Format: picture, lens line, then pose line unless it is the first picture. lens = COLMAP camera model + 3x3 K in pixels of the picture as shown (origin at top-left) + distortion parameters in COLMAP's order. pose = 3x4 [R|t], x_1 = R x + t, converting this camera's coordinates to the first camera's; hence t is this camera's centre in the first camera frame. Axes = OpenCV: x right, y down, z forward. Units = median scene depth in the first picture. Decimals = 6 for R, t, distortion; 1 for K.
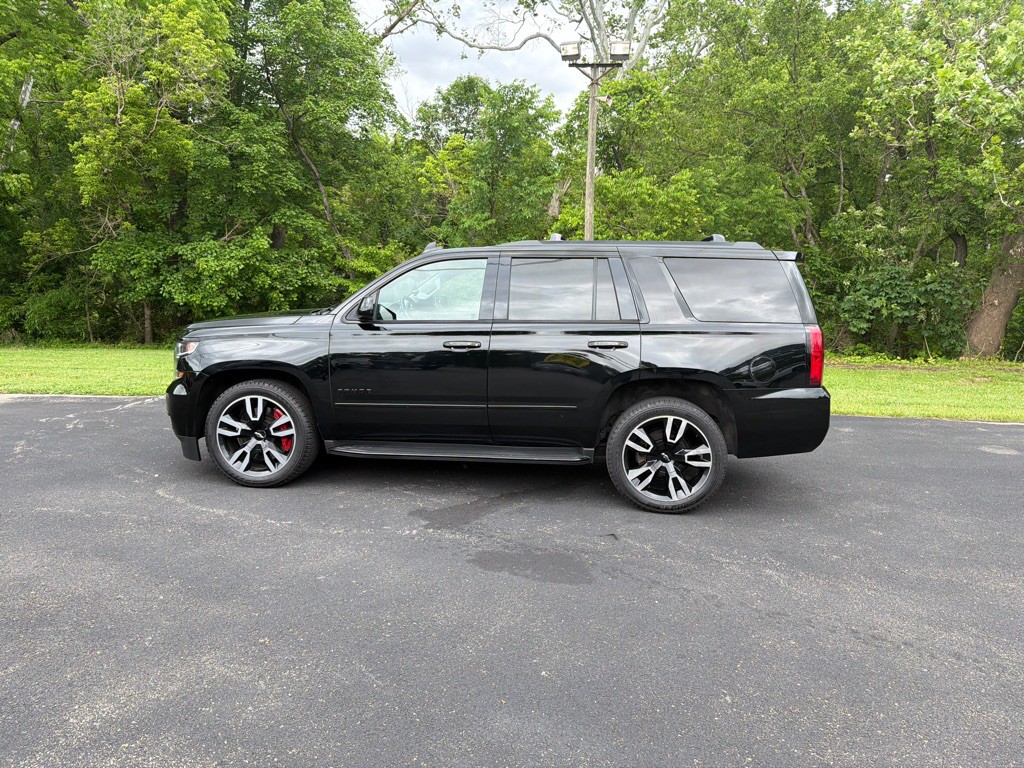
lens RADIAL K [[731.2, 0, 512.0], [0, 731.2, 384.0], [0, 0, 1]] dist [0.107353, -0.169486]
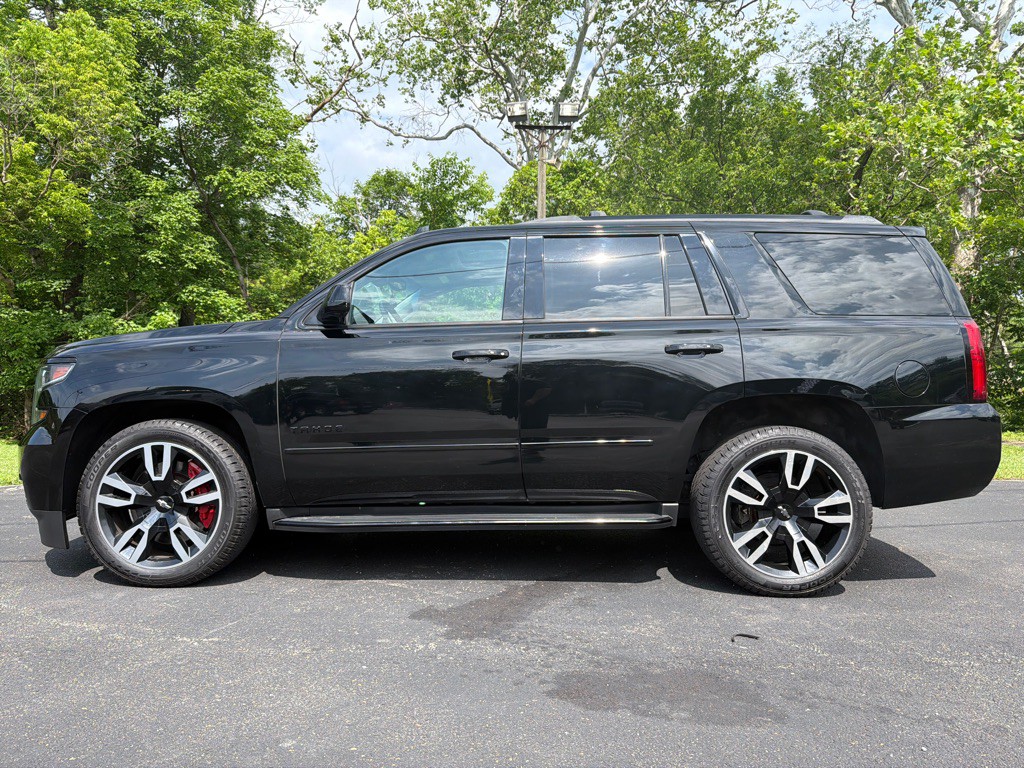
lens RADIAL K [[739.0, 0, 508.8], [0, 739.0, 383.0], [0, 0, 1]] dist [0.005513, -0.006347]
pose [[0.993353, -0.015417, 0.114071, -0.115507], [0.031357, 0.989755, -0.139289, 0.064834], [-0.110754, 0.141940, 0.983660, 0.317812]]
